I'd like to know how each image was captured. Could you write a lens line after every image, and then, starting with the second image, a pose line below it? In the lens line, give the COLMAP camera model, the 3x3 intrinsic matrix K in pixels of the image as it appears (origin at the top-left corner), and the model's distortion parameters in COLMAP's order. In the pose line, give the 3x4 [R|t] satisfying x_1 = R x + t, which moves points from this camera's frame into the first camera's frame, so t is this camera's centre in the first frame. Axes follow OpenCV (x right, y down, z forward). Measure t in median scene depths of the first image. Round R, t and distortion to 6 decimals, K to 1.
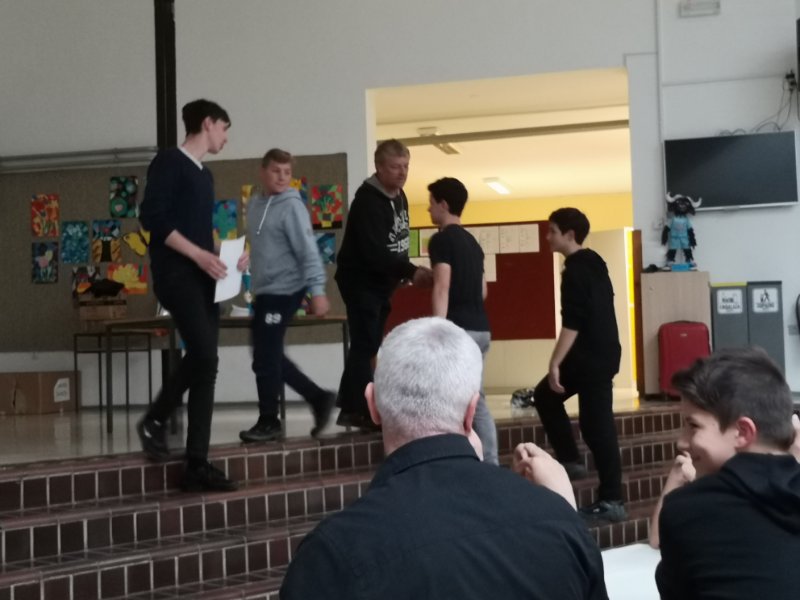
lens RADIAL K [[1426.9, 0, 400.0], [0, 1426.9, 300.0], [0, 0, 1]] dist [0.195119, -0.167429]
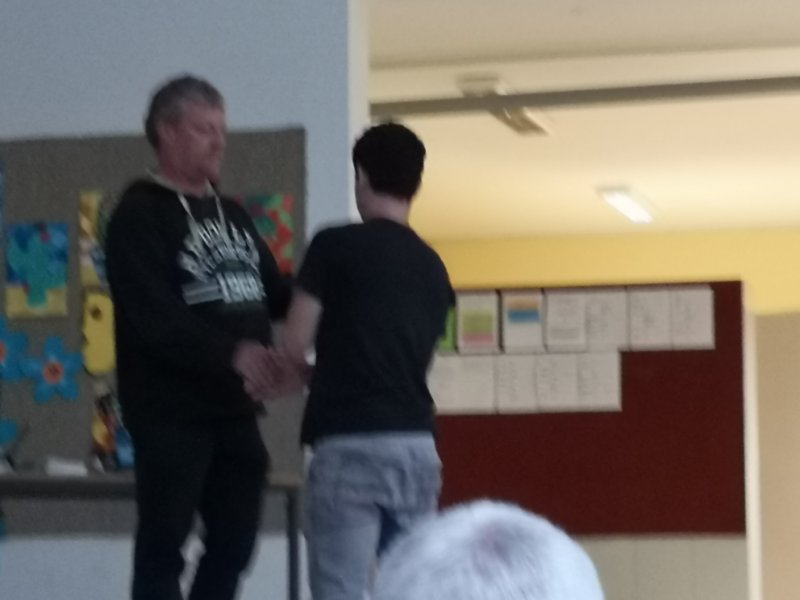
lens RADIAL K [[2508.0, 0, 400.0], [0, 2508.0, 300.0], [0, 0, 1]] dist [-0.152907, -1.316195]
pose [[0.999787, 0.020489, -0.002587, -0.002993], [-0.020559, 0.999322, -0.030548, -0.022182], [0.001960, 0.030595, 0.999530, 0.185212]]
